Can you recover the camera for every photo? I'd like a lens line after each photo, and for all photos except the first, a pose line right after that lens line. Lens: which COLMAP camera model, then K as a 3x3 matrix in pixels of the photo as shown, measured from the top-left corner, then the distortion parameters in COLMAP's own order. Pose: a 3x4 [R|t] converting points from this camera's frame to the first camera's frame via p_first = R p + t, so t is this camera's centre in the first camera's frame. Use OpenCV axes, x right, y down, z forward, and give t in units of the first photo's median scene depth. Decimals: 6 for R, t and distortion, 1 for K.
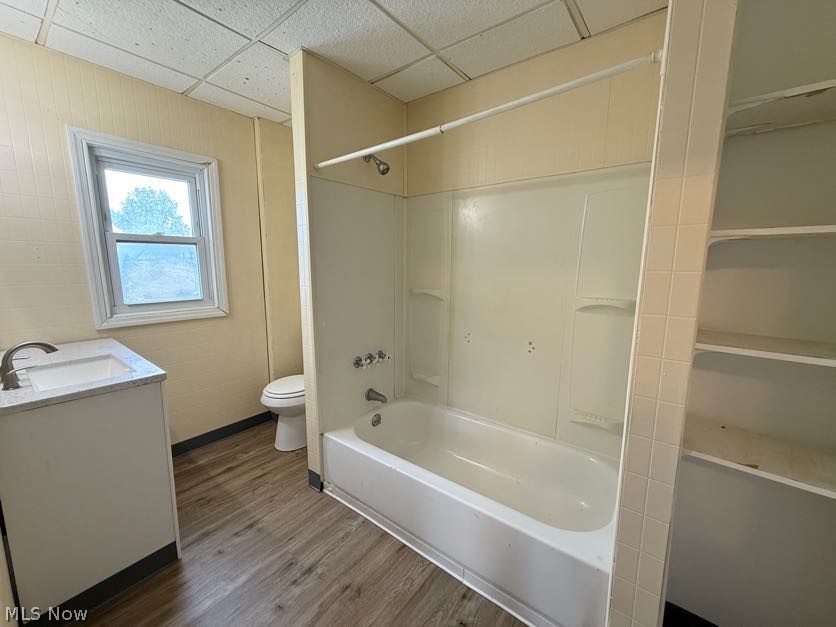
lens RADIAL K [[332.9, 0, 414.9], [0, 332.9, 313.1], [0, 0, 1]] dist [0.001051, 0.000137]
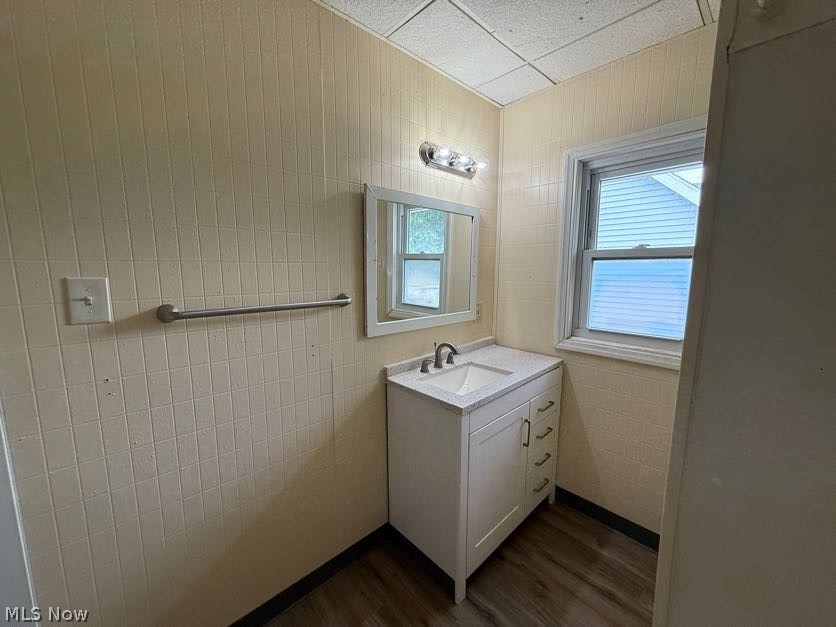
lens RADIAL K [[332.9, 0, 414.9], [0, 332.9, 313.1], [0, 0, 1]] dist [0.001051, 0.000137]
pose [[-0.165024, 0.130428, -0.977628, 0.086704], [-0.151201, 0.976155, 0.155755, -0.131037], [0.974631, 0.173522, -0.141368, 0.634836]]
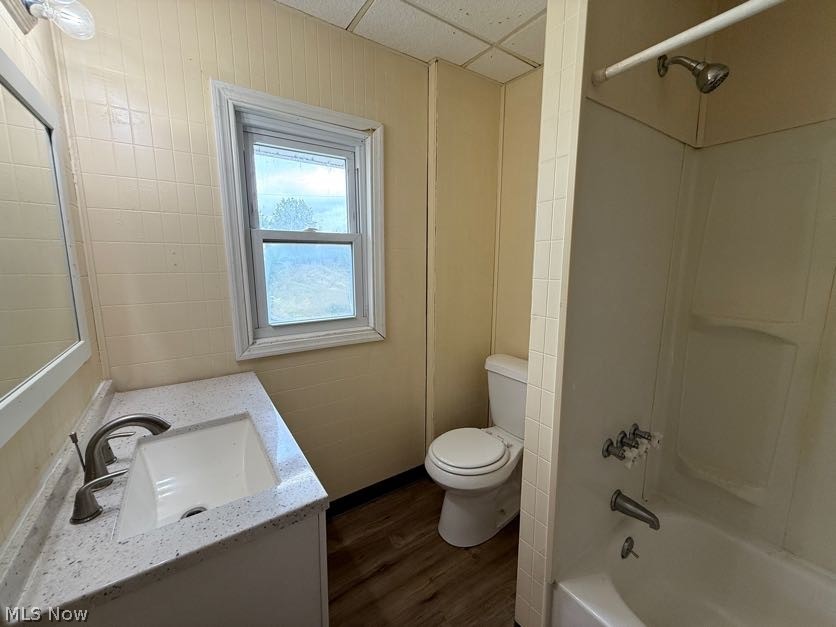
lens RADIAL K [[332.9, 0, 414.9], [0, 332.9, 313.1], [0, 0, 1]] dist [0.001051, 0.000137]
pose [[0.951864, 0.040633, -0.303816, -0.317751], [-0.039458, 0.999171, 0.010008, -0.070980], [0.303970, 0.002461, 0.952678, 0.368430]]
